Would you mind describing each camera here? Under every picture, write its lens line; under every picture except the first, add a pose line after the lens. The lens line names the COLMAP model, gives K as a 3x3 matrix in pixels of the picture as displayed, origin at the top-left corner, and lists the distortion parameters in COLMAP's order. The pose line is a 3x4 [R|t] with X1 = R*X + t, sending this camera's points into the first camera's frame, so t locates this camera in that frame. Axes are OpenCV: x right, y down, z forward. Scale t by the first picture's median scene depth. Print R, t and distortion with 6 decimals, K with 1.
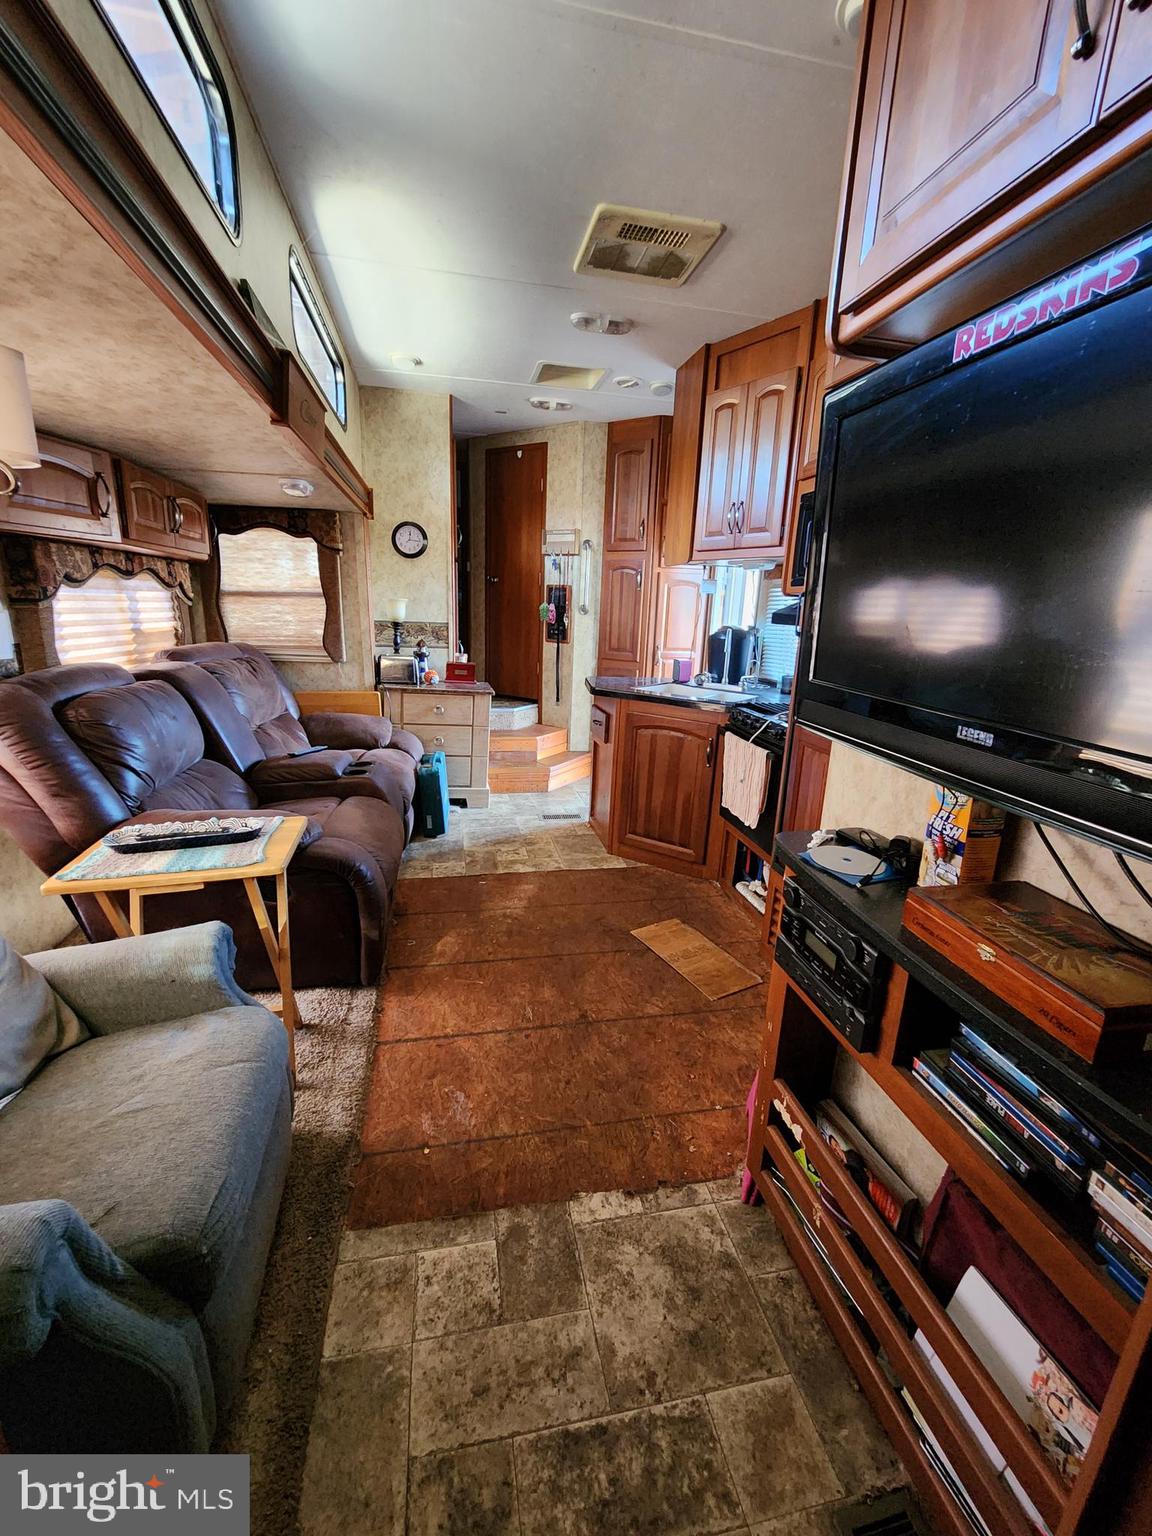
lens RADIAL K [[627.2, 0, 571.2], [0, 627.2, 770.9], [0, 0, 1]] dist [-0.000931, -0.001243]
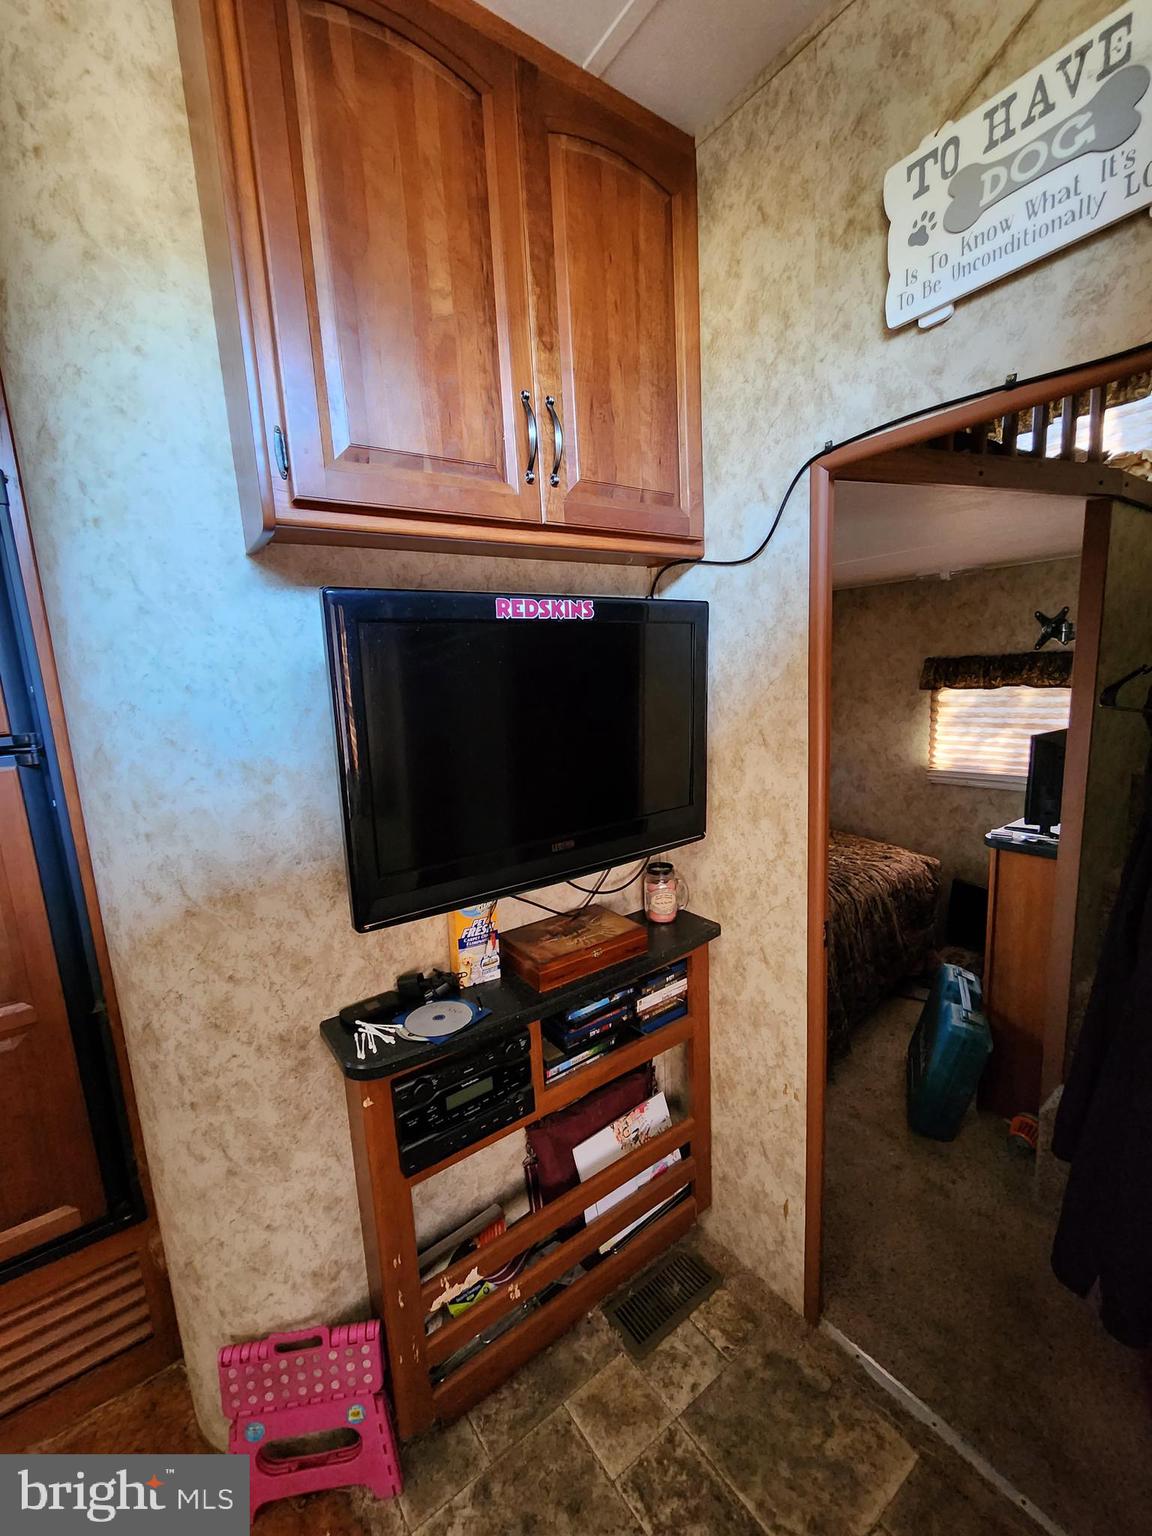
lens RADIAL K [[627.2, 0, 582.4], [0, 627.2, 772.1], [0, 0, 1]] dist [-0.000931, -0.001243]
pose [[-0.424674, -0.158250, 0.891409, -0.563214], [0.270014, 0.917657, 0.291546, -0.487906], [-0.864144, 0.364504, -0.346975, 1.023374]]
